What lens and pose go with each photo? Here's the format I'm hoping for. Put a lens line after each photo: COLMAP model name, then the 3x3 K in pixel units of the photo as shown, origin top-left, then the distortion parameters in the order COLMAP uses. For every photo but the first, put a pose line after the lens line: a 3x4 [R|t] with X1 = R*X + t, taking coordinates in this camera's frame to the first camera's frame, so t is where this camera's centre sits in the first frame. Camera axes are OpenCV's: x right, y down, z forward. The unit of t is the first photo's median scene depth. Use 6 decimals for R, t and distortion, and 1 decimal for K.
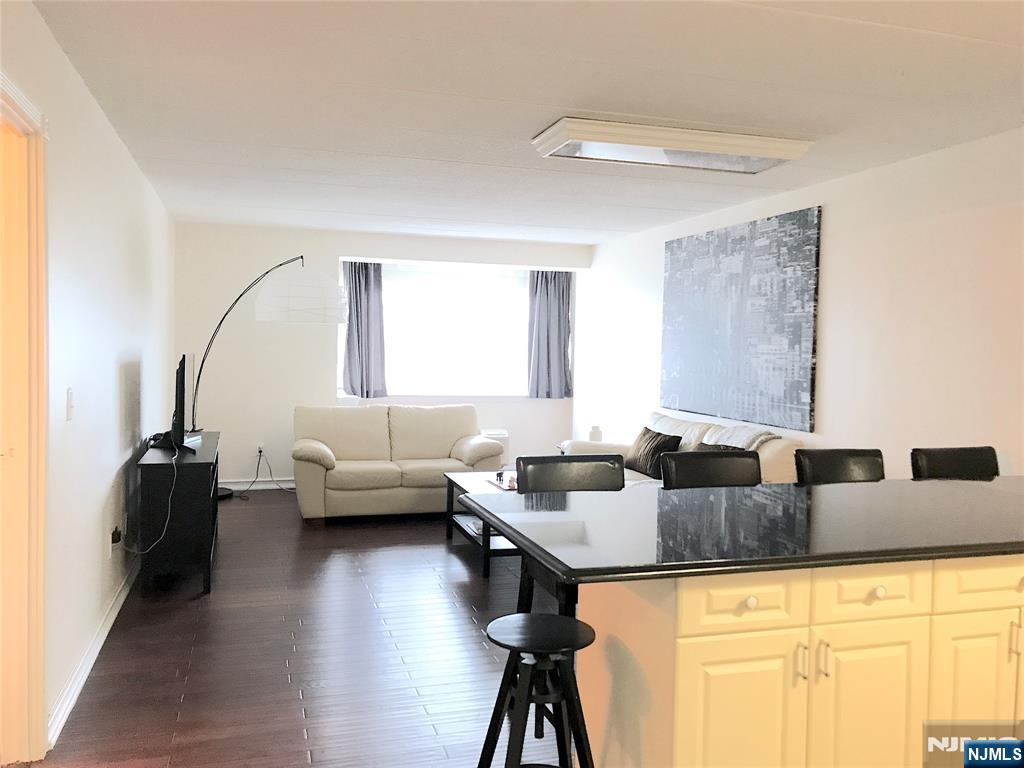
lens RADIAL K [[839.9, 0, 505.5], [0, 839.9, 378.2], [0, 0, 1]] dist [0.044264, -0.045183]
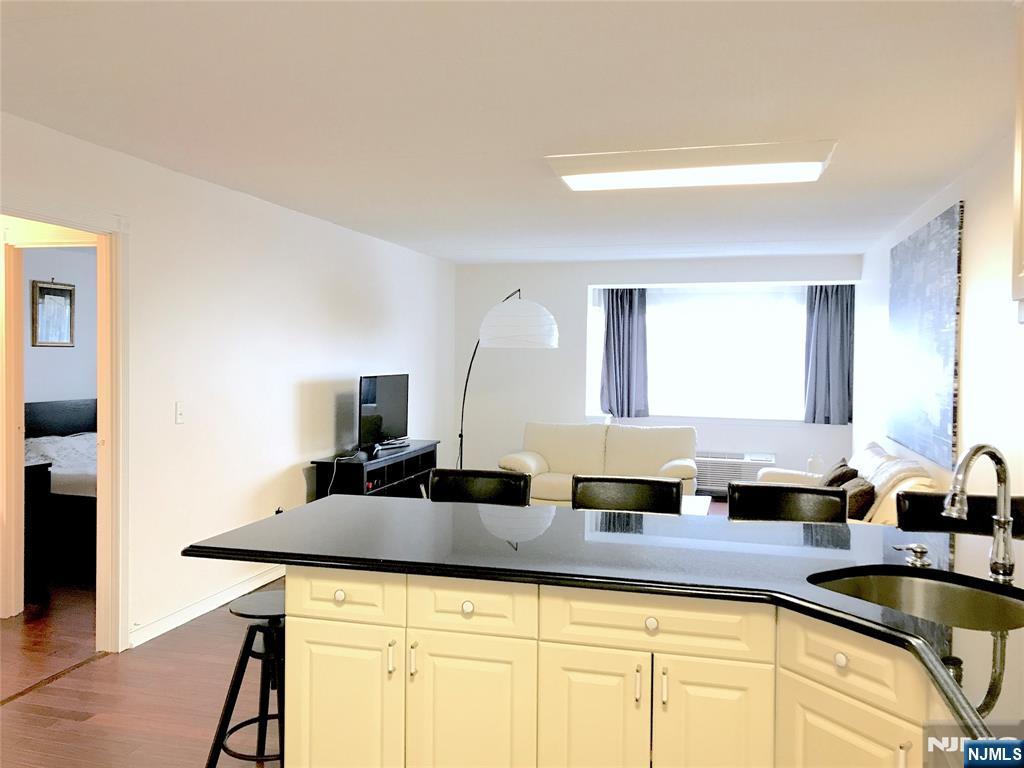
lens RADIAL K [[839.9, 0, 509.6], [0, 839.9, 384.7], [0, 0, 1]] dist [0.044264, -0.045183]
pose [[0.850544, 0.007071, -0.525856, 0.340732], [-0.015308, 0.999819, -0.011315, -0.004228], [0.525680, 0.017673, 0.850499, 0.042669]]
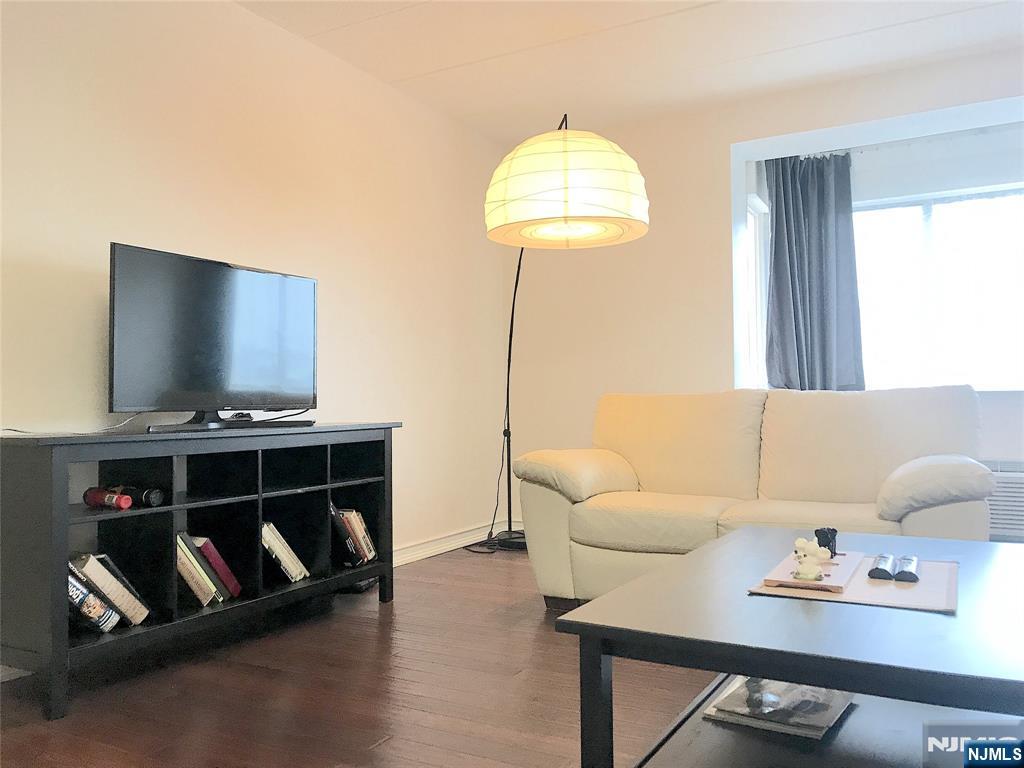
lens RADIAL K [[839.9, 0, 478.4], [0, 839.9, 372.2], [0, 0, 1]] dist [0.044264, -0.045183]
pose [[0.682437, -0.053347, -0.728995, 0.115482], [-0.001678, 0.997216, -0.074546, 0.065783], [0.730942, 0.052096, 0.680448, 0.593696]]
